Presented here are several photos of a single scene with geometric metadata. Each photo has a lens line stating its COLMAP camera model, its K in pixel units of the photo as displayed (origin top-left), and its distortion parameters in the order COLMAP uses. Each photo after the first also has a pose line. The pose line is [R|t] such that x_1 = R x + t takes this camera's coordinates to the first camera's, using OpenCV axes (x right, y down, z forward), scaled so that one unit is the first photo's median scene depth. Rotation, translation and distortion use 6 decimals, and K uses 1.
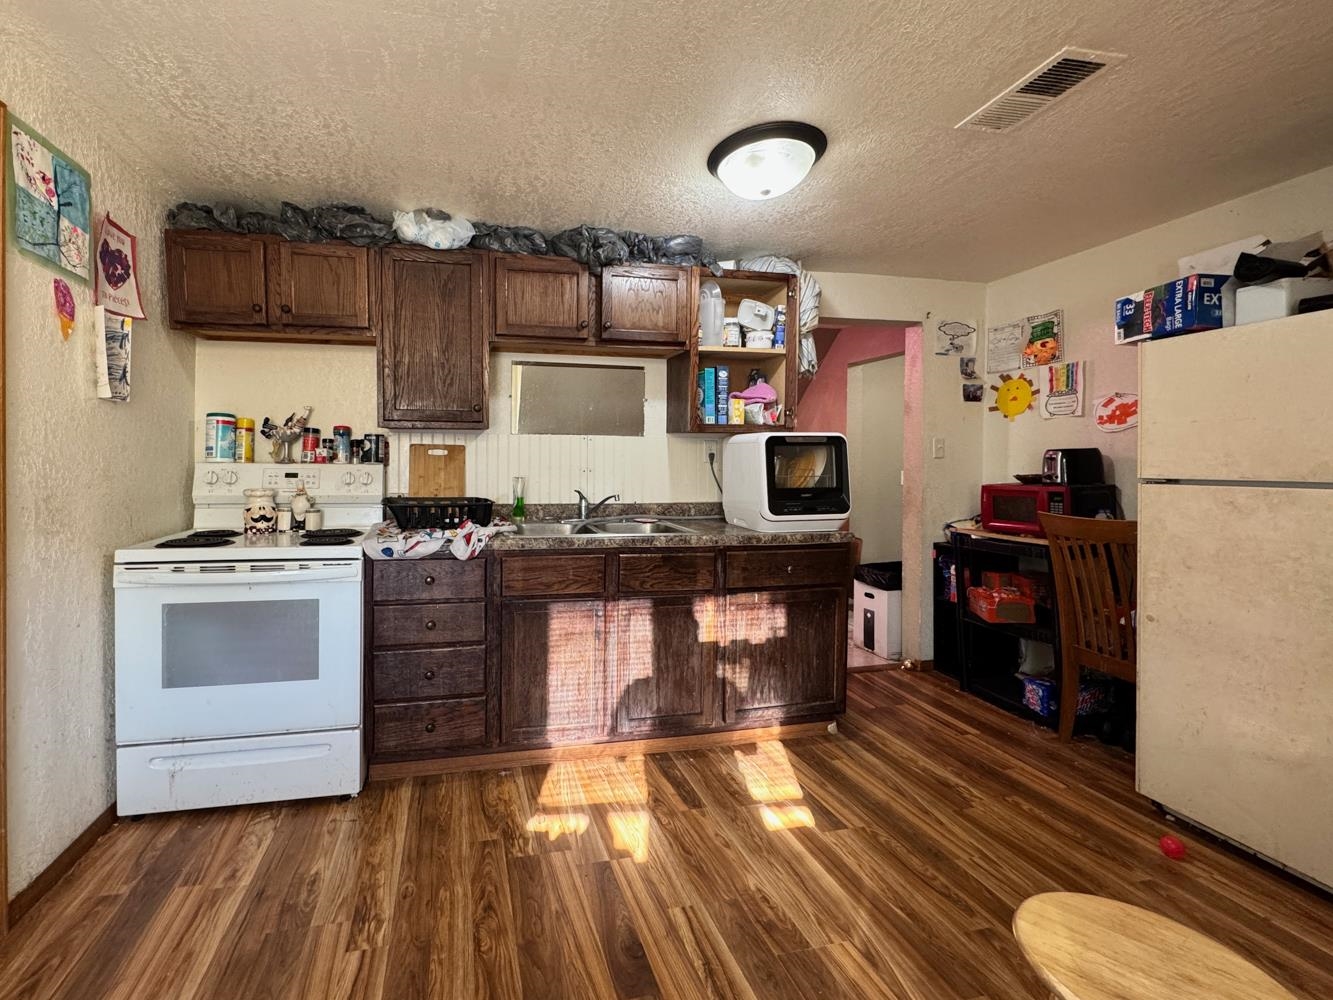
lens RADIAL K [[623.7, 0, 666.1], [0, 623.7, 473.4], [0, 0, 1]] dist [-0.001388, -0.000470]
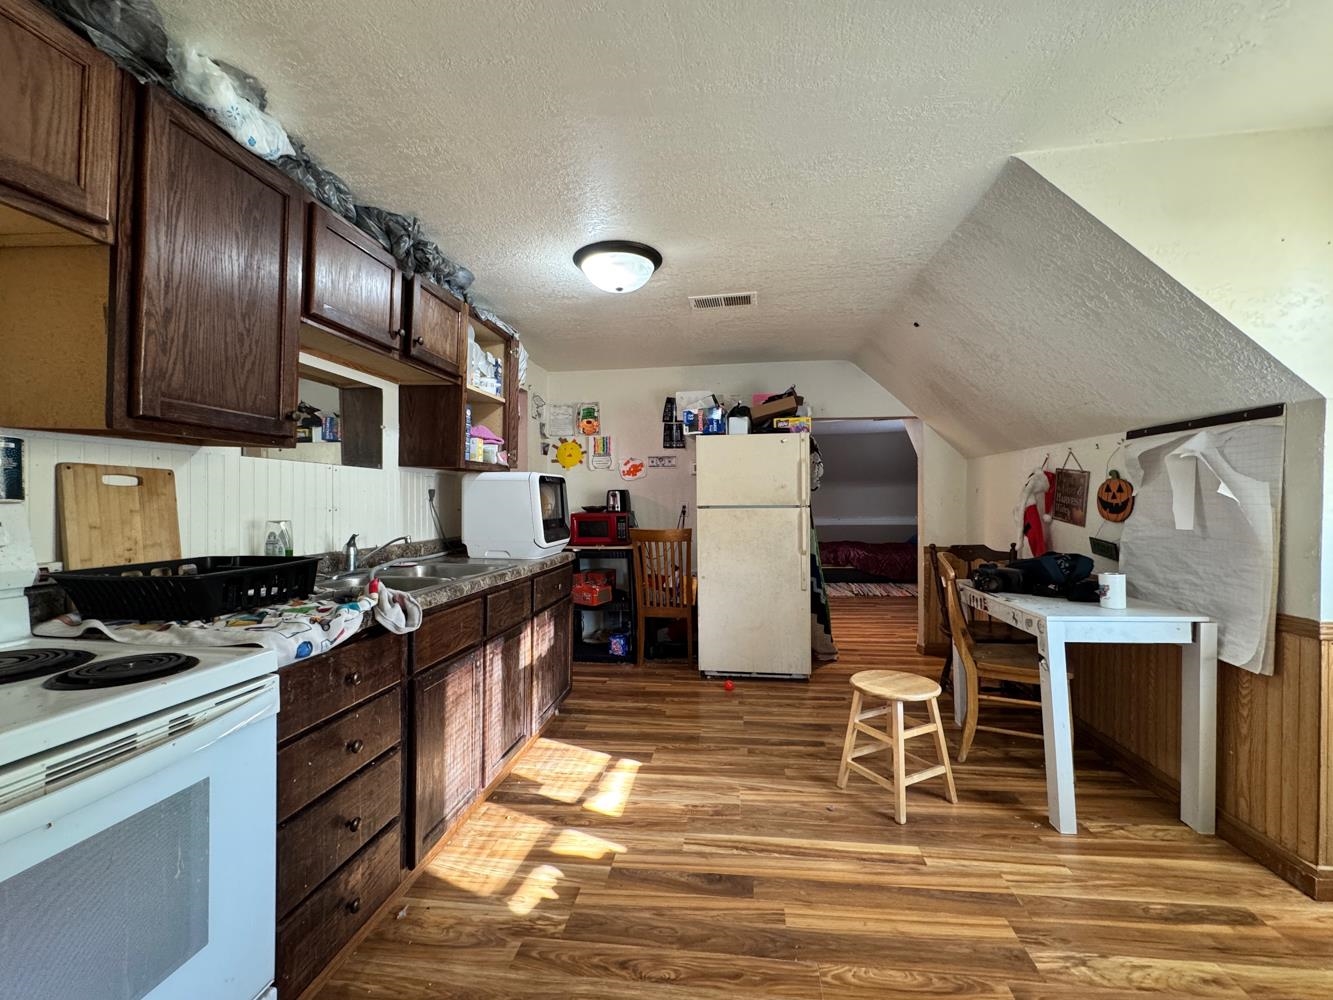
lens RADIAL K [[541.3, 0, 666.5], [0, 541.3, 500.0], [0, 0, 1]] dist [-0.002160, -0.000161]
pose [[0.342522, -0.004146, 0.939501, -0.724645], [0.023462, 0.999716, -0.004142, -0.004818], [-0.939217, 0.023461, 0.342522, 0.447341]]
